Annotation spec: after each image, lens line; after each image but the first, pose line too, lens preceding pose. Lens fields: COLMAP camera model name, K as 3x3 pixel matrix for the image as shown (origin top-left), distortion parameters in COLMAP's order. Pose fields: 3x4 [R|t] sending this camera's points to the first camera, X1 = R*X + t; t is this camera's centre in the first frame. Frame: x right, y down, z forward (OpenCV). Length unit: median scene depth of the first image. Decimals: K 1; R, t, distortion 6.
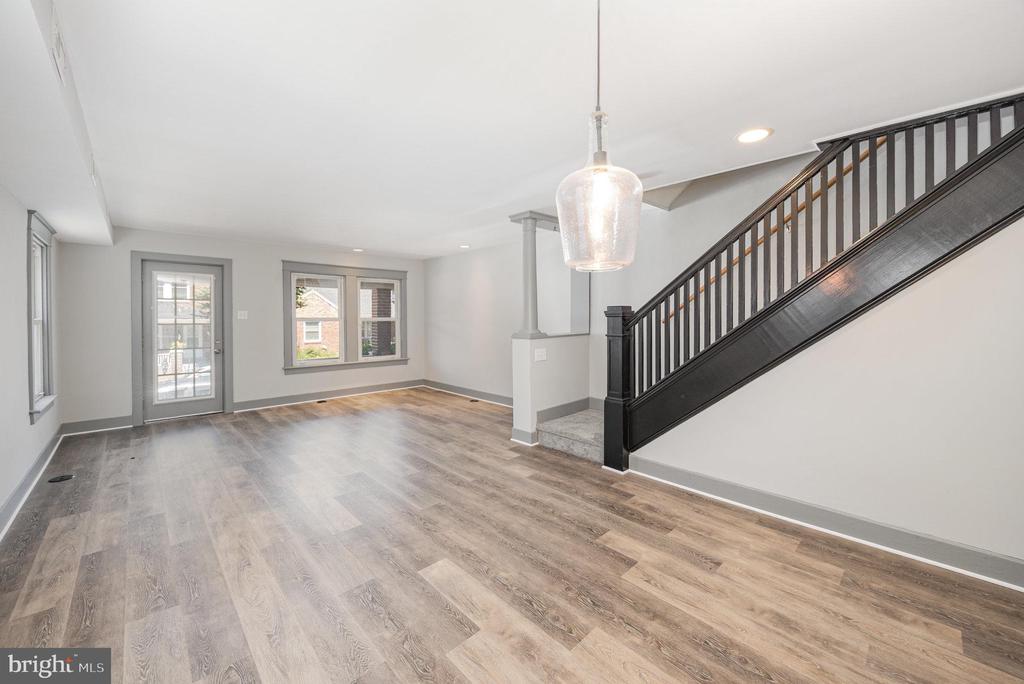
lens RADIAL K [[398.0, 0, 513.6], [0, 398.0, 320.0], [0, 0, 1]] dist [-0.006122, 0.001942]
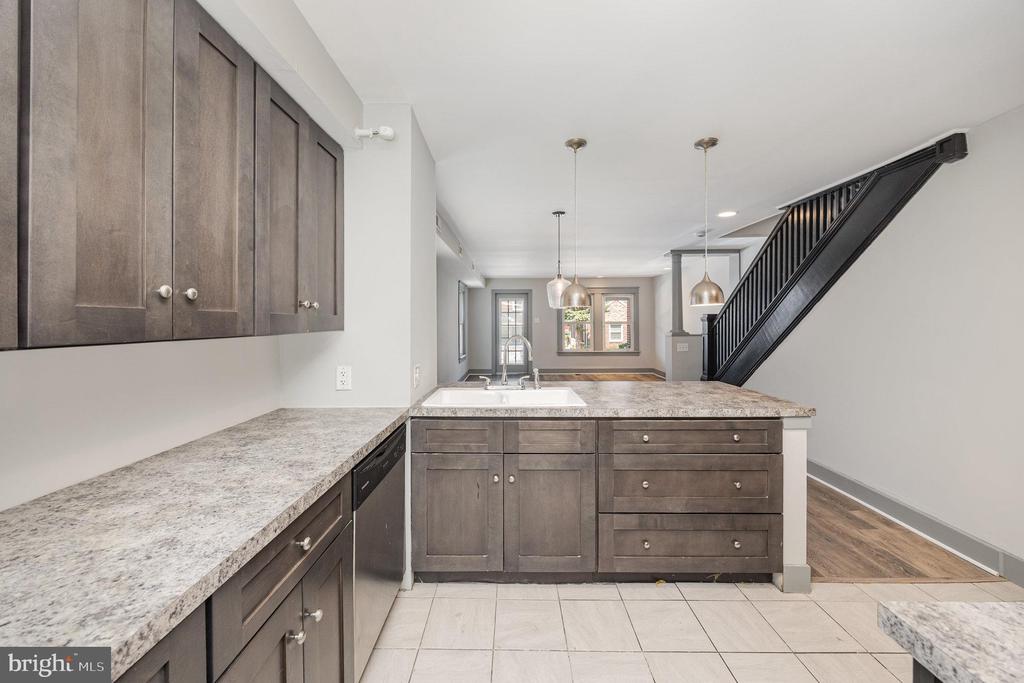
lens RADIAL K [[398.0, 0, 508.4], [0, 398.0, 322.6], [0, 0, 1]] dist [-0.006122, 0.001942]
pose [[0.713135, 0.000053, -0.701027, 0.716300], [-0.000792, 0.999999, -0.000731, -0.002090], [0.701027, 0.001076, 0.713134, -0.540495]]
